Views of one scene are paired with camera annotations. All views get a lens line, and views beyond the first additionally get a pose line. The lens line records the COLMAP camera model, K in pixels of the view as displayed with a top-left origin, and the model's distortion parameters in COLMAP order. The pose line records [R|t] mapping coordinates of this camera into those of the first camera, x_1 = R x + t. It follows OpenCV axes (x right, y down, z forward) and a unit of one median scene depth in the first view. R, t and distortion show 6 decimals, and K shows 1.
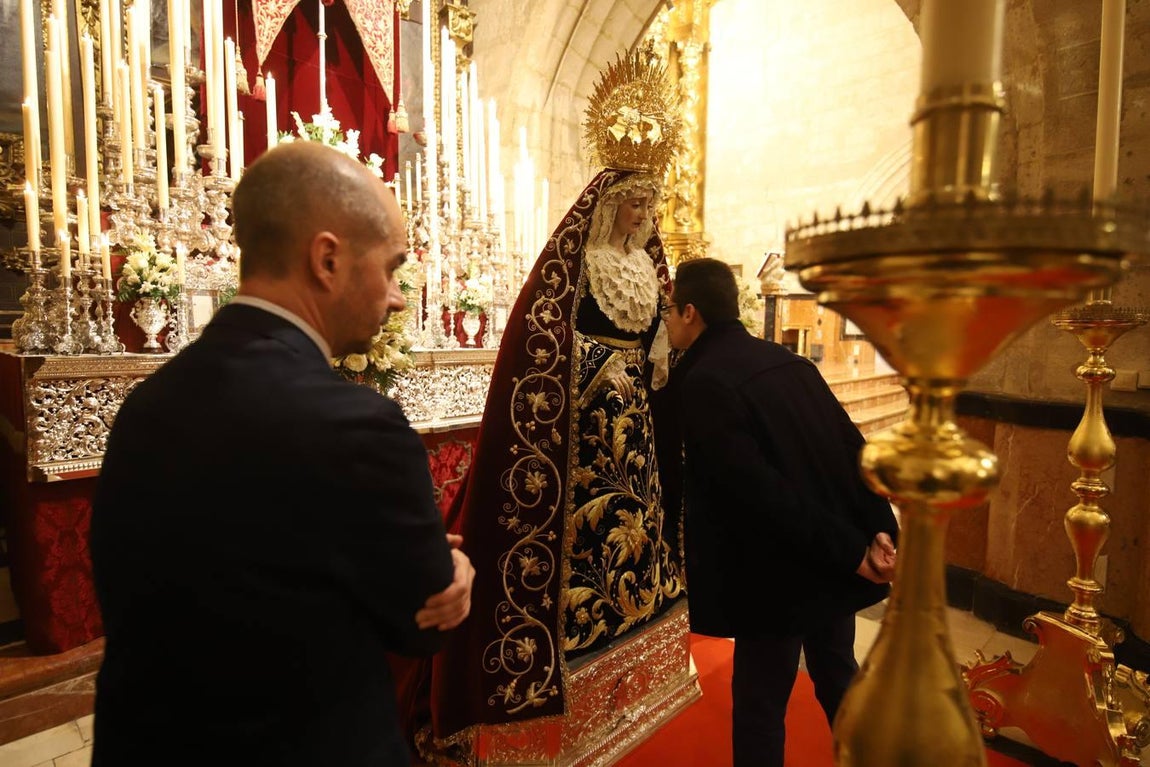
lens RADIAL K [[619.6, 0, 578.2], [0, 619.6, 382.6], [0, 0, 1]] dist [0.003839, -0.001190]
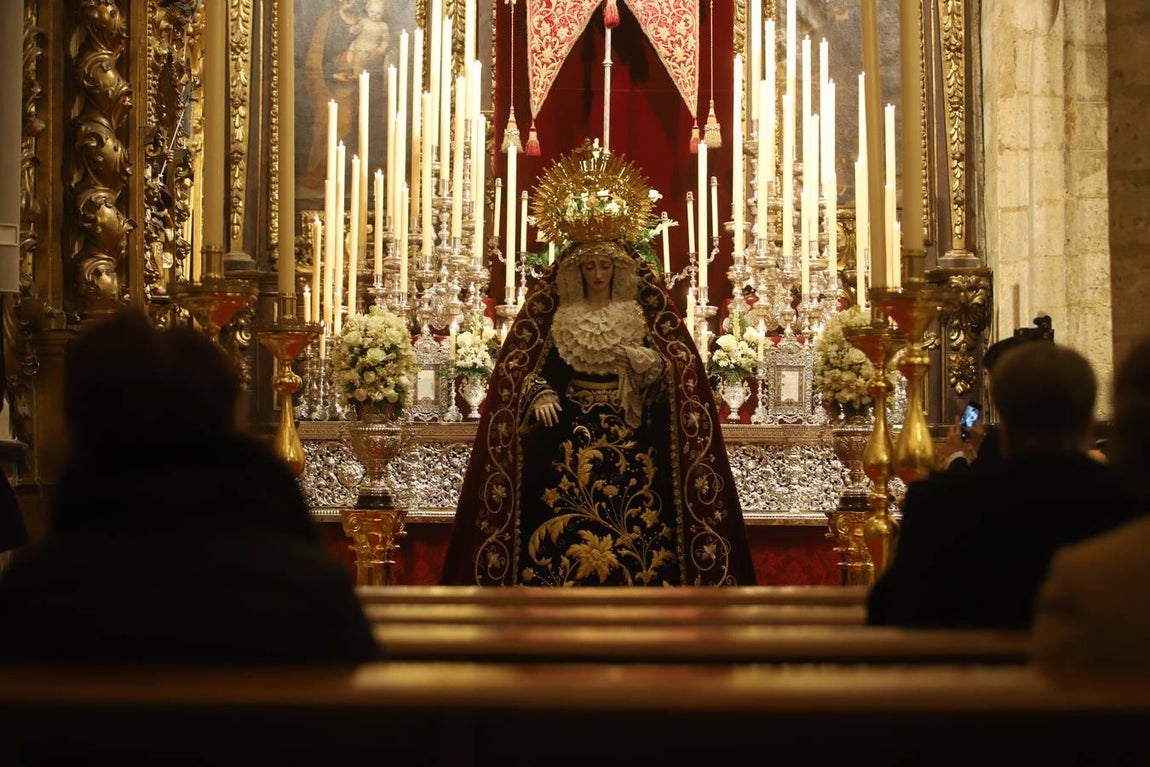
lens RADIAL K [[2603.5, 0, 575.9], [0, 2603.5, 384.0], [0, 0, 1]] dist [-0.266521, 0.331002]
pose [[0.672432, -0.054450, -0.738154, 3.634575], [-0.060319, 0.989942, -0.127971, 0.557490], [0.737697, 0.130577, 0.662384, -2.230465]]
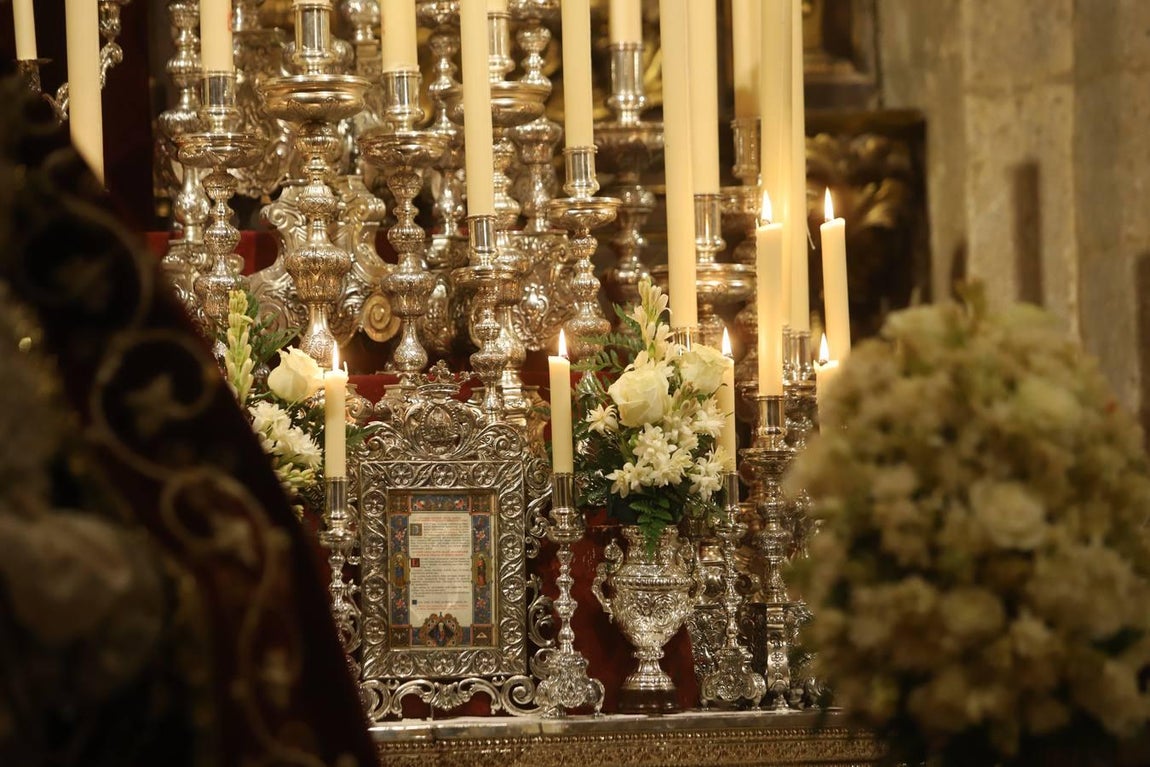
lens RADIAL K [[4731.9, 0, 575.7], [0, 4731.9, 359.3], [0, 0, 1]] dist [0.842615, 1.585965]
pose [[0.836713, -0.061680, -0.544156, 1.321330], [-0.010481, 0.991652, -0.128519, 0.039871], [0.547541, 0.113237, 0.829082, -0.363240]]
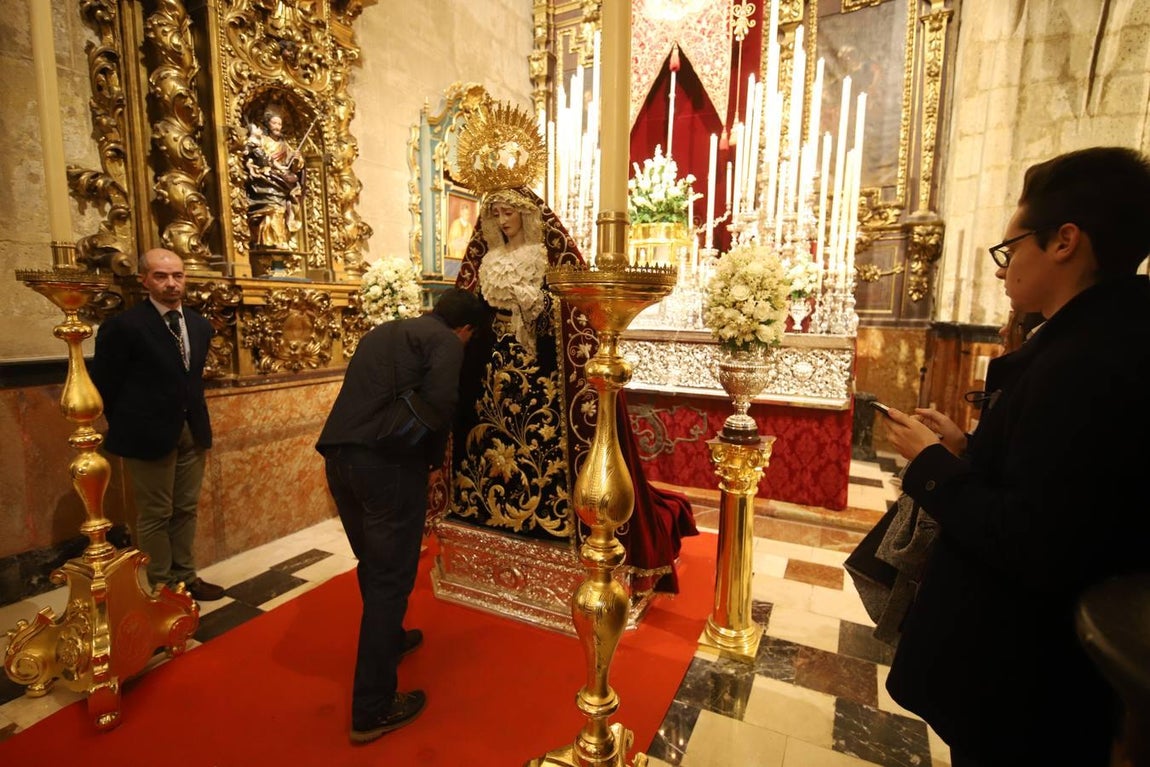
lens RADIAL K [[573.7, 0, 576.4], [0, 573.7, 382.6], [0, 0, 1]] dist [0.003261, -0.008150]
pose [[0.299250, 0.117652, -0.946893, 1.334771], [-0.100548, 0.990732, 0.091323, -0.053328], [0.948862, 0.067880, 0.308307, 0.775709]]
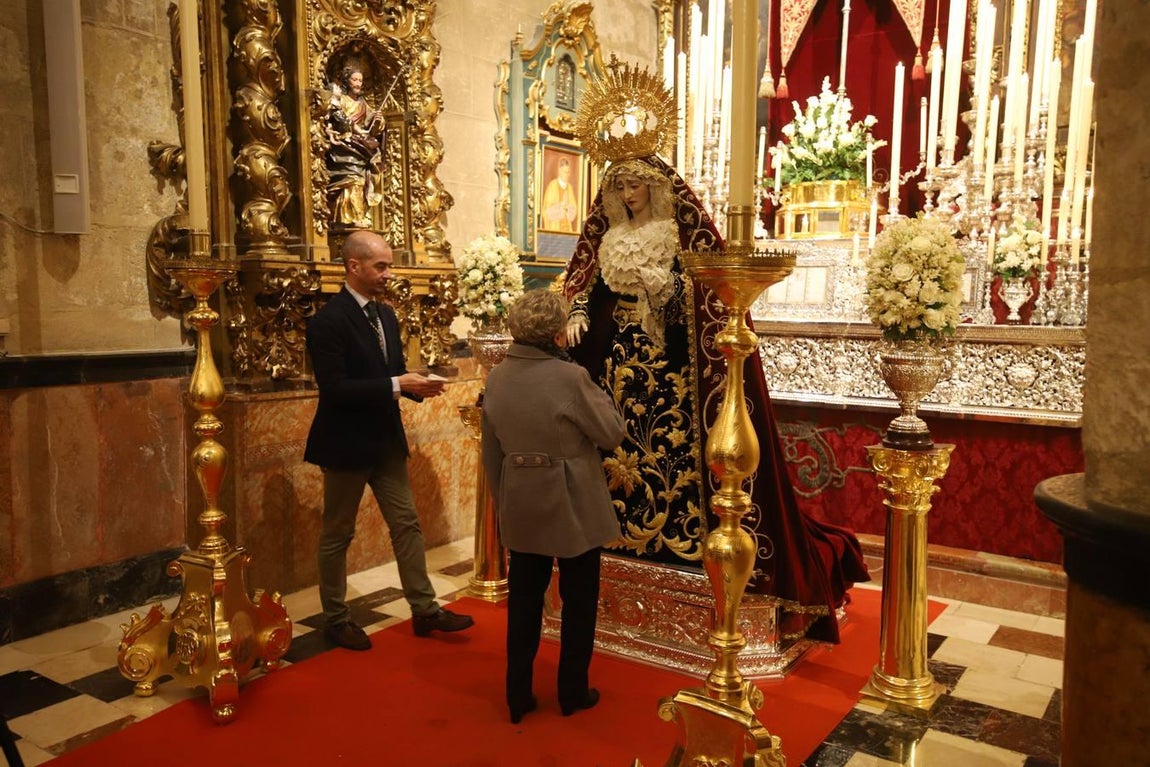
lens RADIAL K [[930.0, 0, 574.9], [0, 930.0, 380.9], [0, 0, 1]] dist [0.042403, 0.001038]
pose [[0.152764, 0.077227, -0.985241, 1.820178], [-0.097836, 0.993227, 0.062683, -0.020142], [0.983408, 0.086817, 0.159285, 0.635624]]
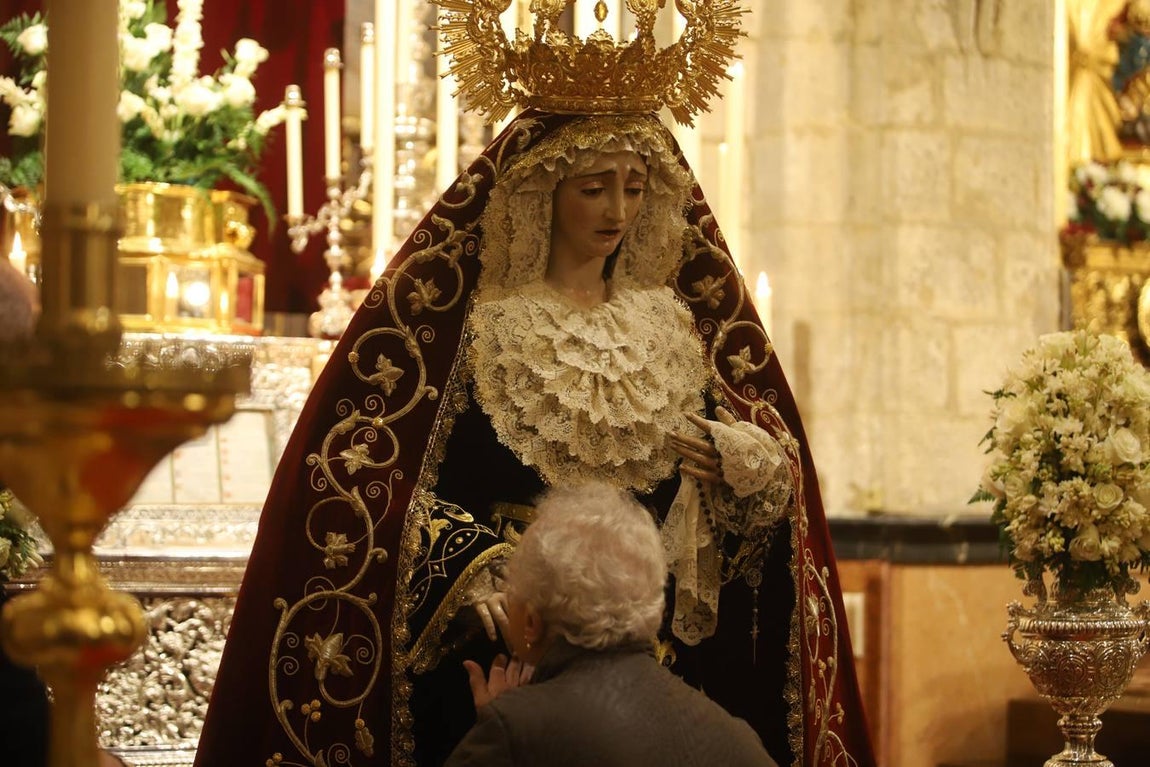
lens RADIAL K [[2388.1, 0, 575.1], [0, 2388.1, 386.0], [0, 0, 1]] dist [-0.279893, -0.069053]
pose [[0.944895, -0.020227, -0.326749, 0.581784], [-0.024990, 0.990721, -0.133594, 0.055938], [0.326419, 0.134398, 0.935622, -0.466649]]
